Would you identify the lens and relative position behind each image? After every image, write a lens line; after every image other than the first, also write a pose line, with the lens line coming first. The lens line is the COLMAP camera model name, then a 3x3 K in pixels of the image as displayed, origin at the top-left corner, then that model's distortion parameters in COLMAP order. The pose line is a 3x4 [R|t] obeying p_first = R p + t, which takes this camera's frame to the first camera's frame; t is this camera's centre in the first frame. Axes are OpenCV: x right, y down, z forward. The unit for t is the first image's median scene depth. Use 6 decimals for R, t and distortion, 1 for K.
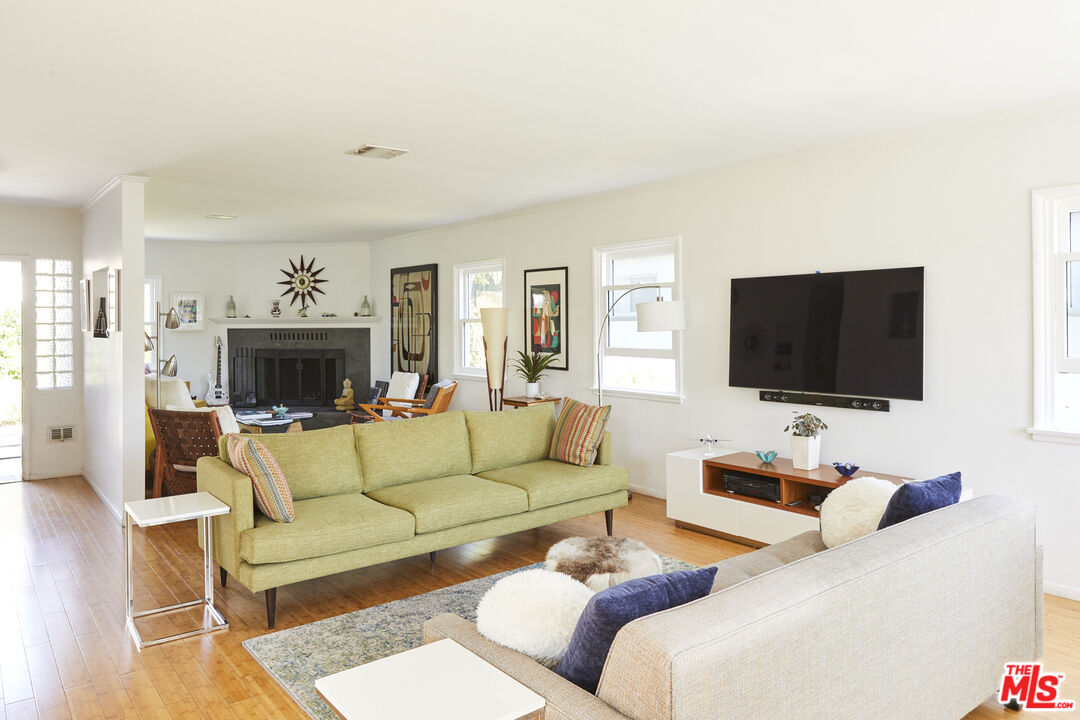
lens RADIAL K [[743.9, 0, 540.0], [0, 743.9, 312.7], [0, 0, 1]] dist [0.000868, 0.001034]
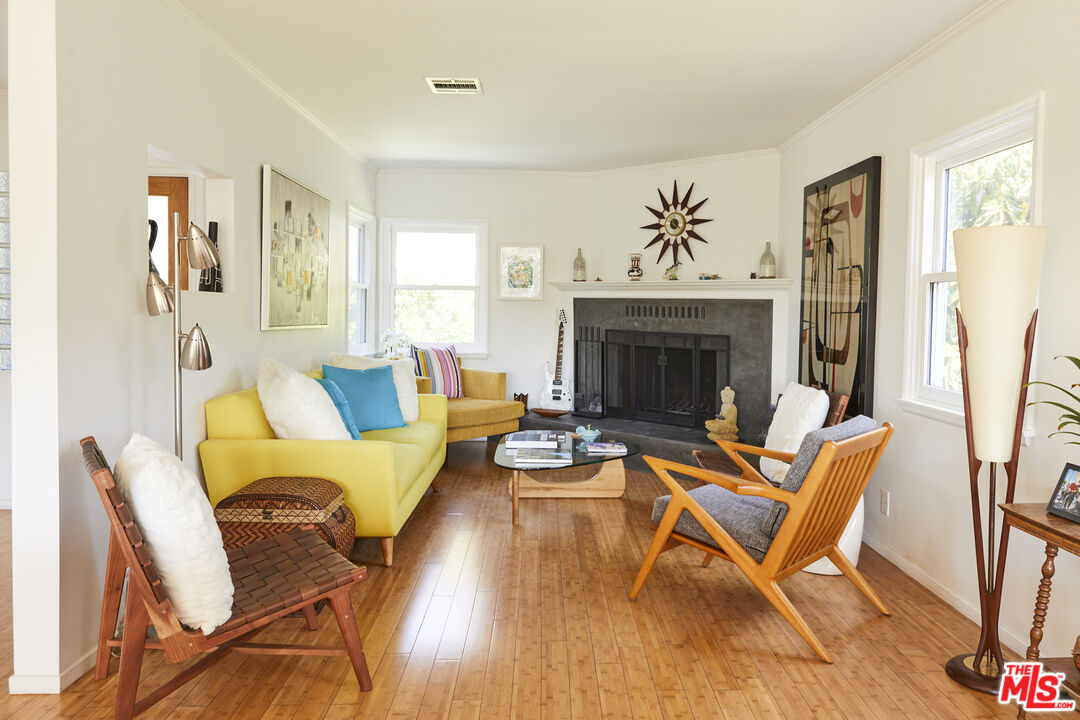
lens RADIAL K [[814.4, 0, 557.5], [0, 814.4, 330.9], [0, 0, 1]] dist [-0.009068, -0.001860]
pose [[0.816387, 0.039183, -0.576175, -0.006769], [-0.016583, 0.998875, 0.044432, 0.020622], [0.577268, -0.026719, 0.816118, 0.427551]]
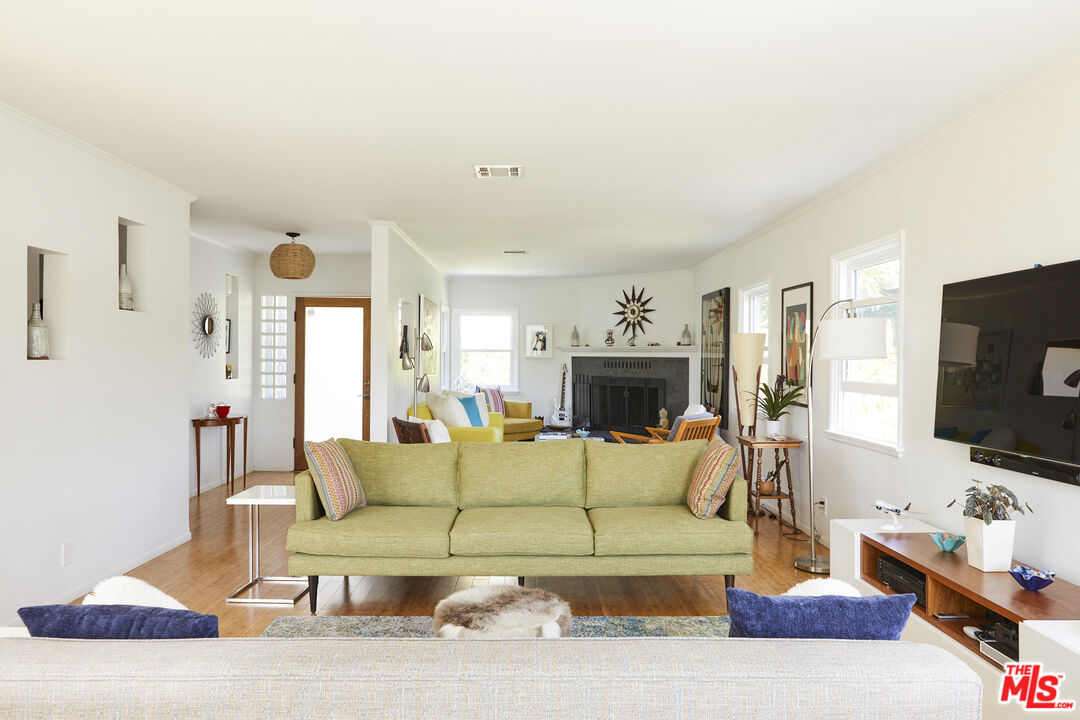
lens RADIAL K [[740.0, 0, 520.6], [0, 740.0, 360.5], [0, 0, 1]] dist [0.000978, 0.002419]
pose [[0.795479, 0.018014, -0.605713, 0.190262], [-0.008429, 0.999790, 0.018664, 0.008384], [0.605923, -0.009741, 0.795464, 0.107651]]
